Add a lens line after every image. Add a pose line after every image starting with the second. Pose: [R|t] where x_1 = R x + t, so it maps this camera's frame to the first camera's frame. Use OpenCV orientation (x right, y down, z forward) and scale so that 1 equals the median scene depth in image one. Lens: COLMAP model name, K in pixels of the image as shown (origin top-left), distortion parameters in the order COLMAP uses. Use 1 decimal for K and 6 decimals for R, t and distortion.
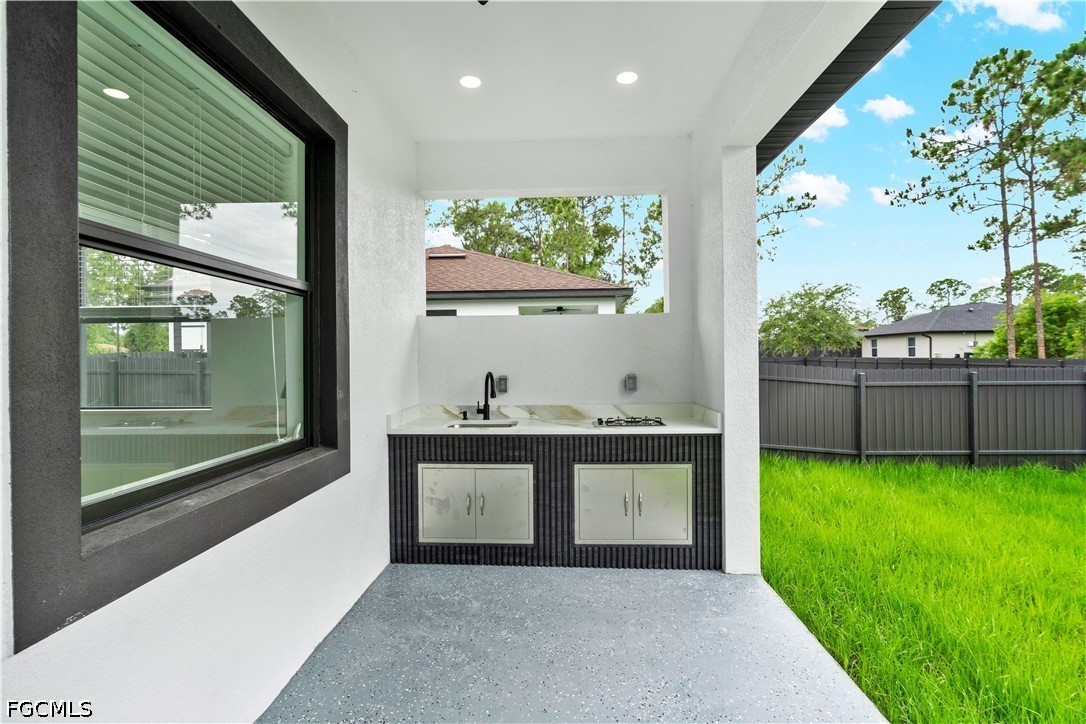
lens RADIAL K [[492.4, 0, 544.0], [0, 492.4, 356.1], [0, 0, 1]] dist [-0.006468, 0.000186]
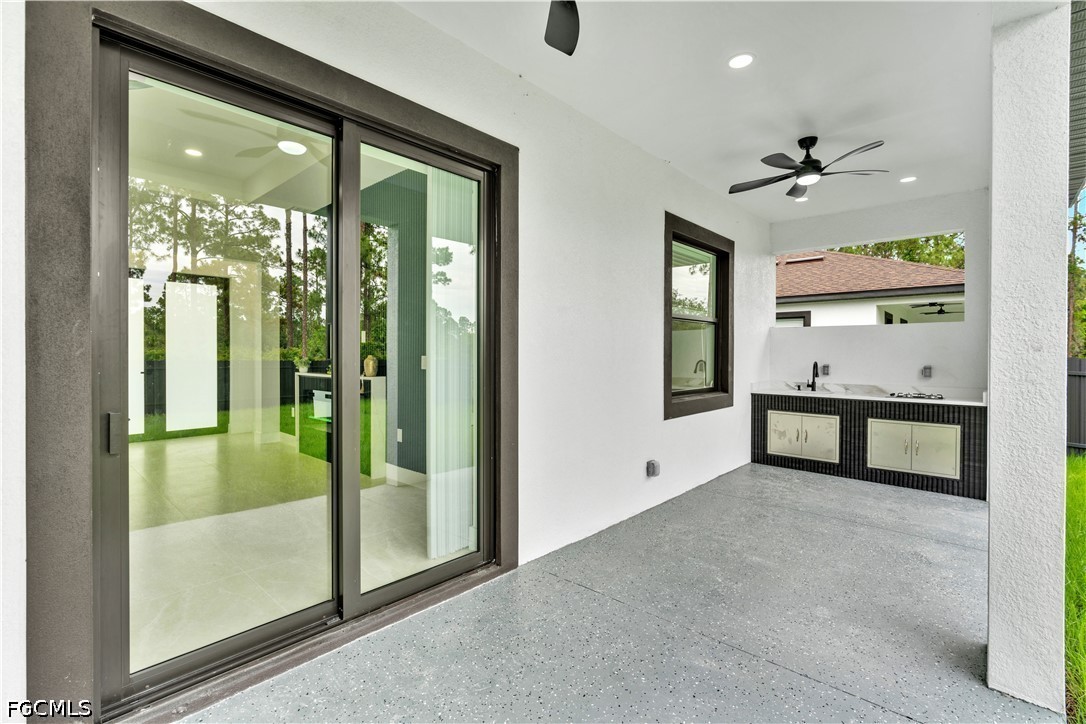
lens RADIAL K [[492.4, 0, 544.0], [0, 492.4, 356.1], [0, 0, 1]] dist [-0.006468, 0.000186]
pose [[0.768542, 0.017746, -0.639553, 0.273898], [-0.010773, 0.999832, 0.014797, -0.000852], [0.639708, -0.004482, 0.768605, -0.950114]]
